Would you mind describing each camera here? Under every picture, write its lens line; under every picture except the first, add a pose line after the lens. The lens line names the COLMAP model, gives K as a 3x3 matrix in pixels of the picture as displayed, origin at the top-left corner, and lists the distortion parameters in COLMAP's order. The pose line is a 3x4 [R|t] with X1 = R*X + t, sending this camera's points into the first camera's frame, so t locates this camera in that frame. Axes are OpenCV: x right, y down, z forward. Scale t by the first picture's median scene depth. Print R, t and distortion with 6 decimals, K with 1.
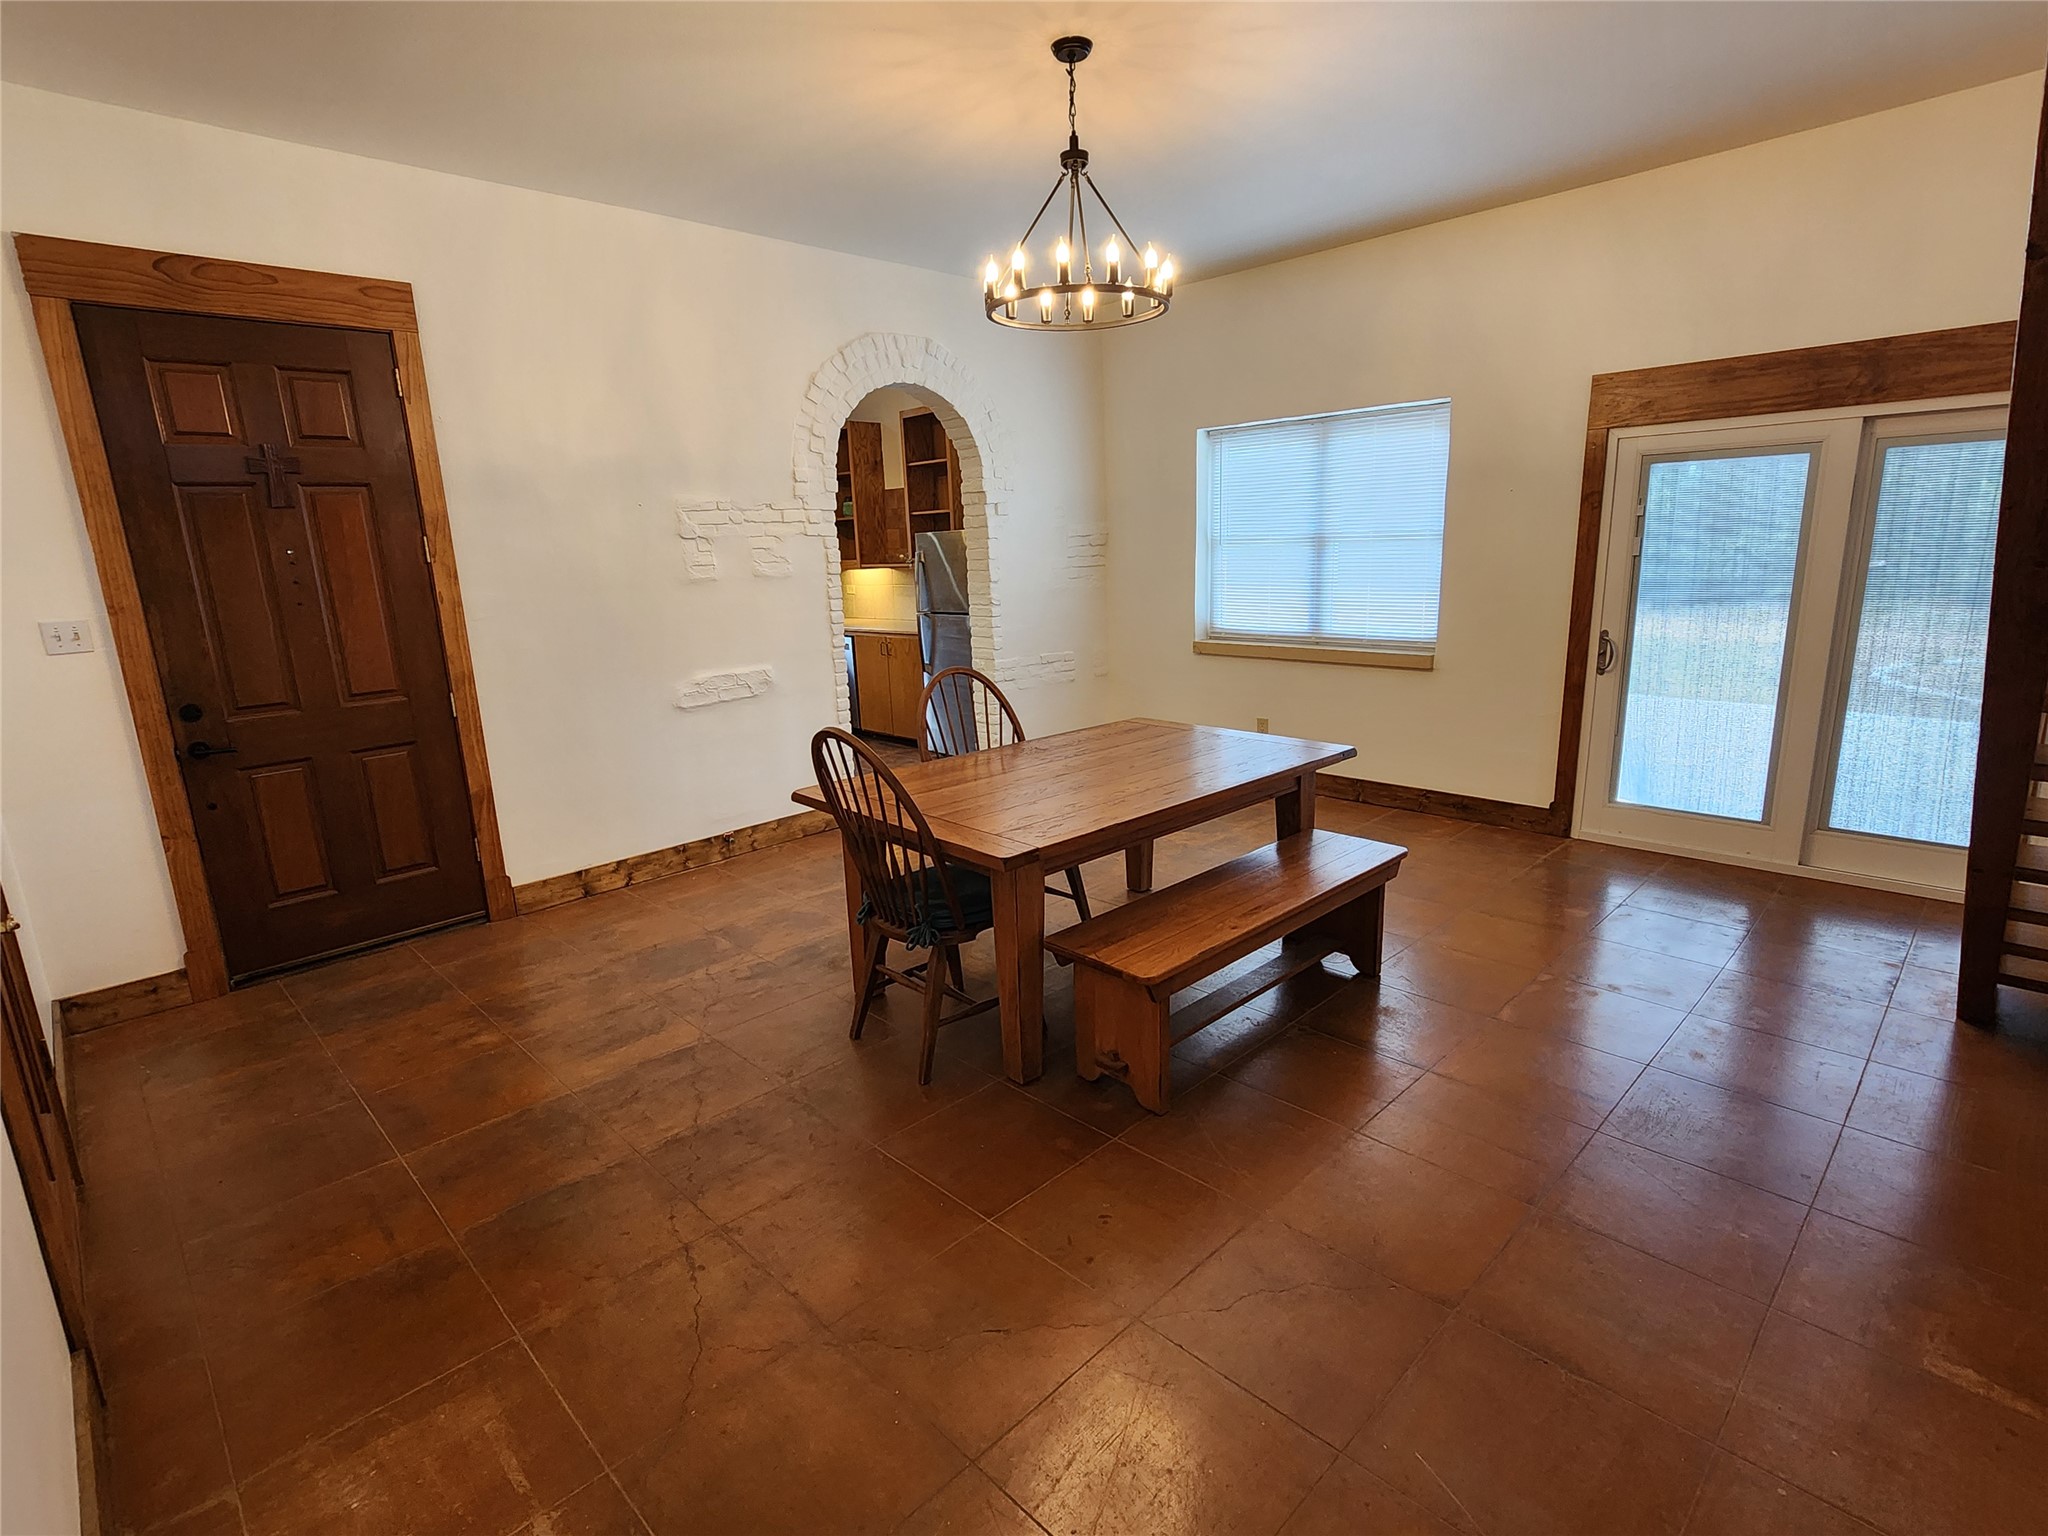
lens RADIAL K [[1002.3, 0, 1022.4], [0, 1002.3, 773.0], [0, 0, 1]] dist [0.001120, 0.000018]
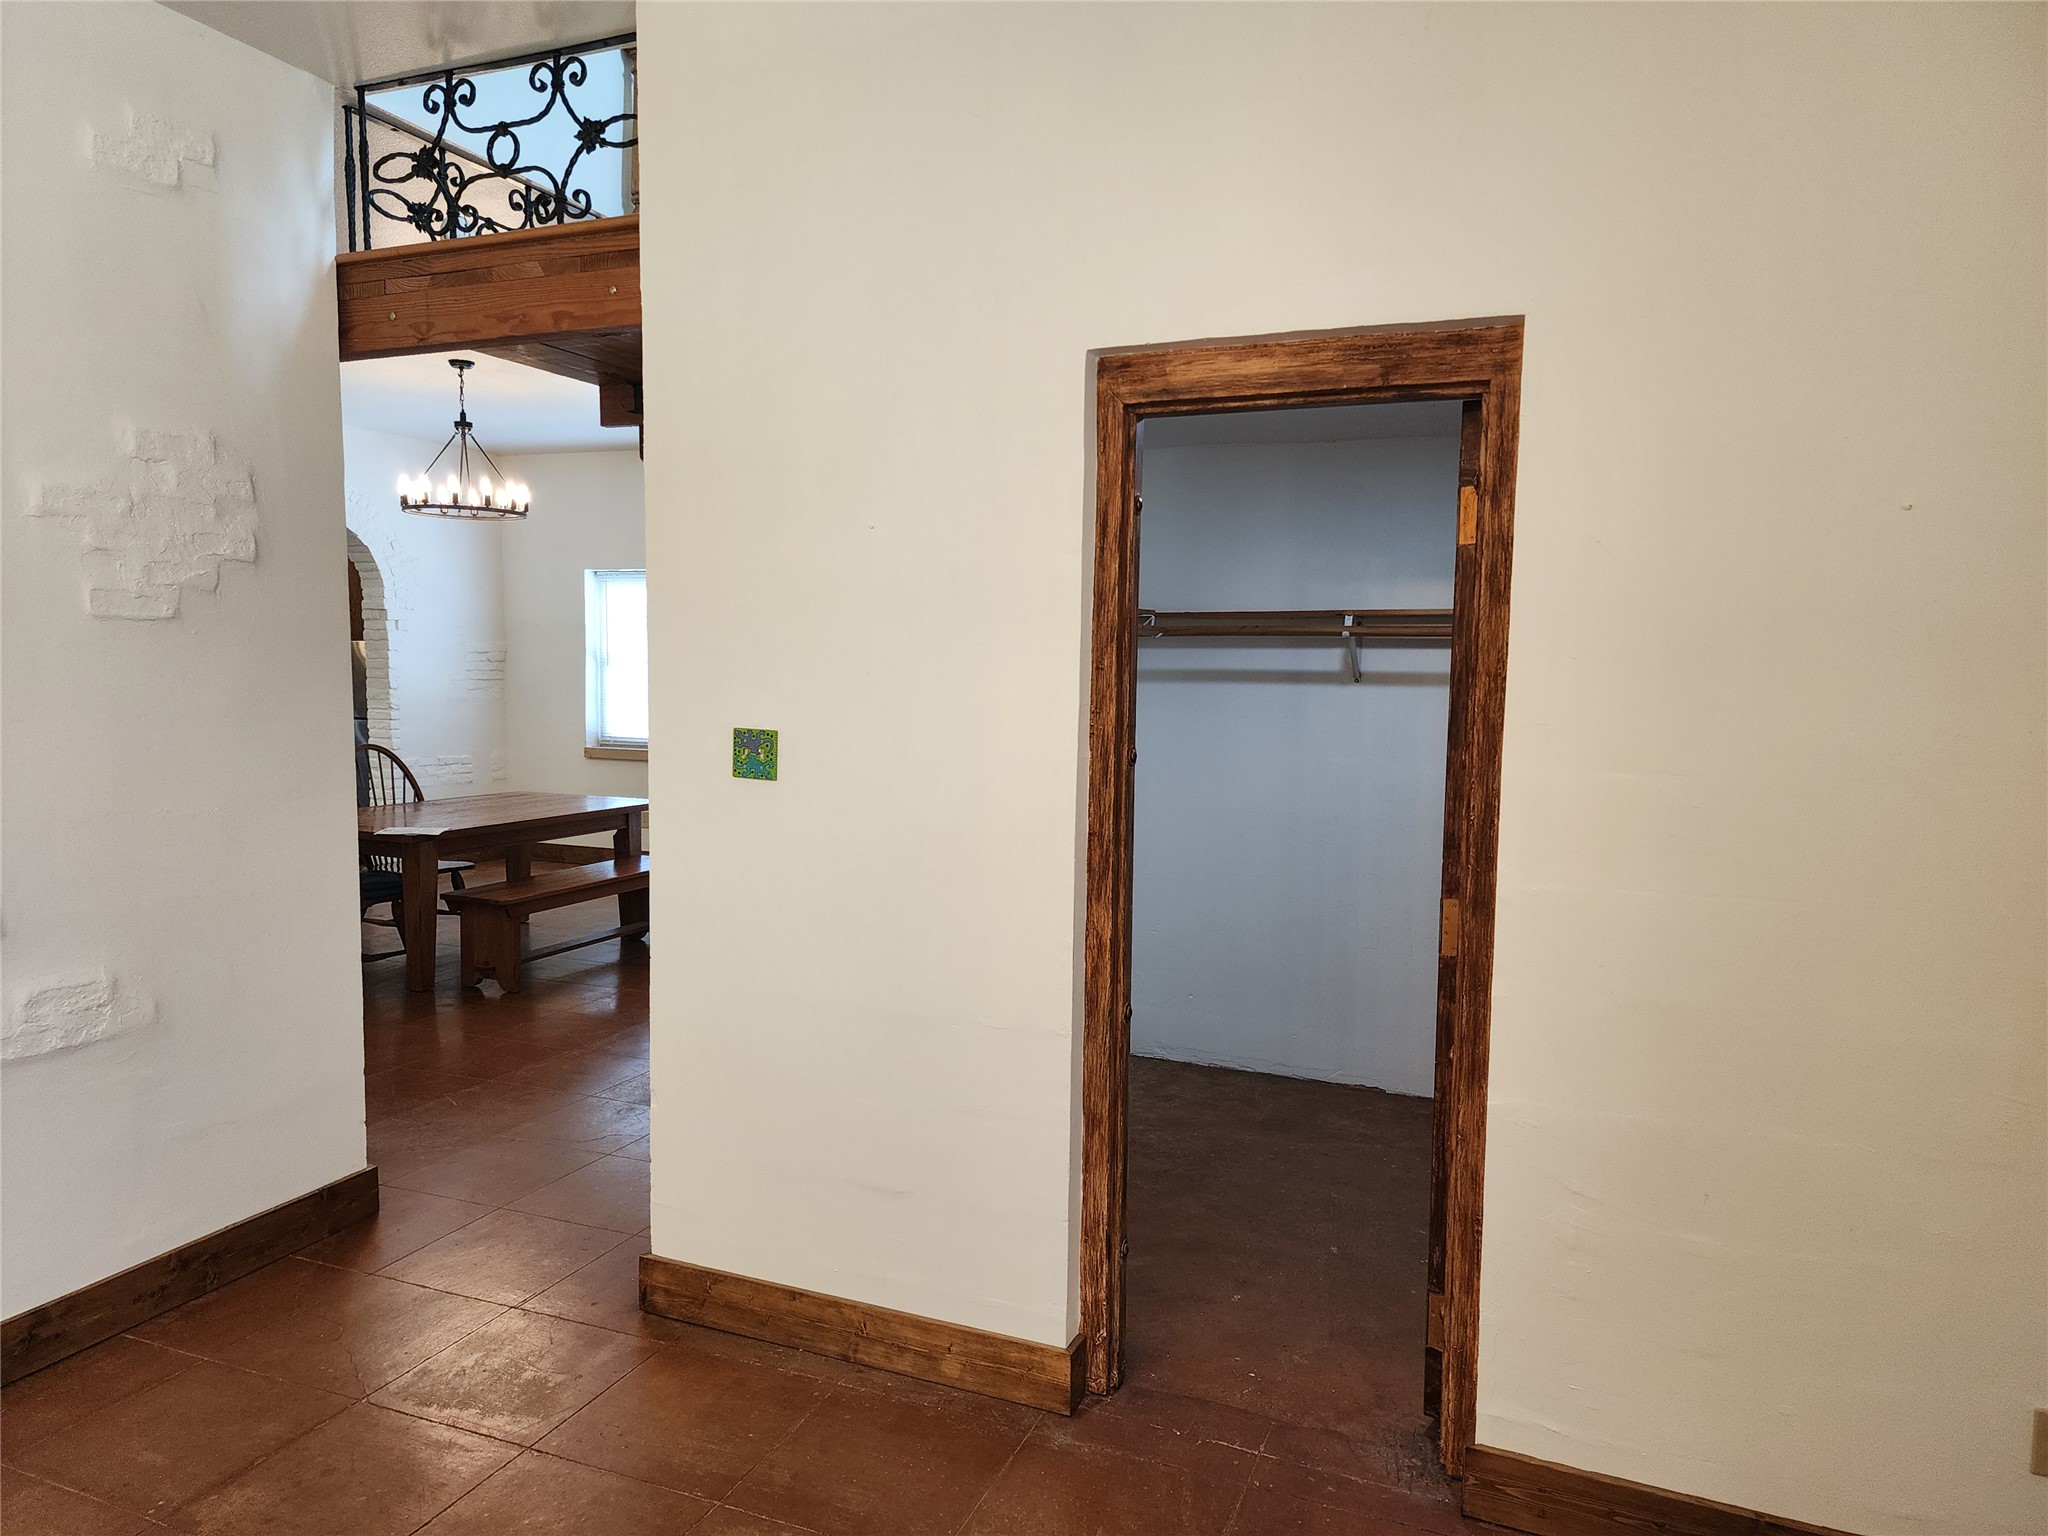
lens RADIAL K [[1366.3, 0, 1029.7], [0, 1366.3, 772.4], [0, 0, 1]] dist [0.004383, 0.001754]
pose [[0.911599, 0.013104, 0.410872, -0.007464], [0.049576, 0.988692, -0.141528, 0.156201], [-0.408080, 0.149386, 0.900641, -0.662519]]
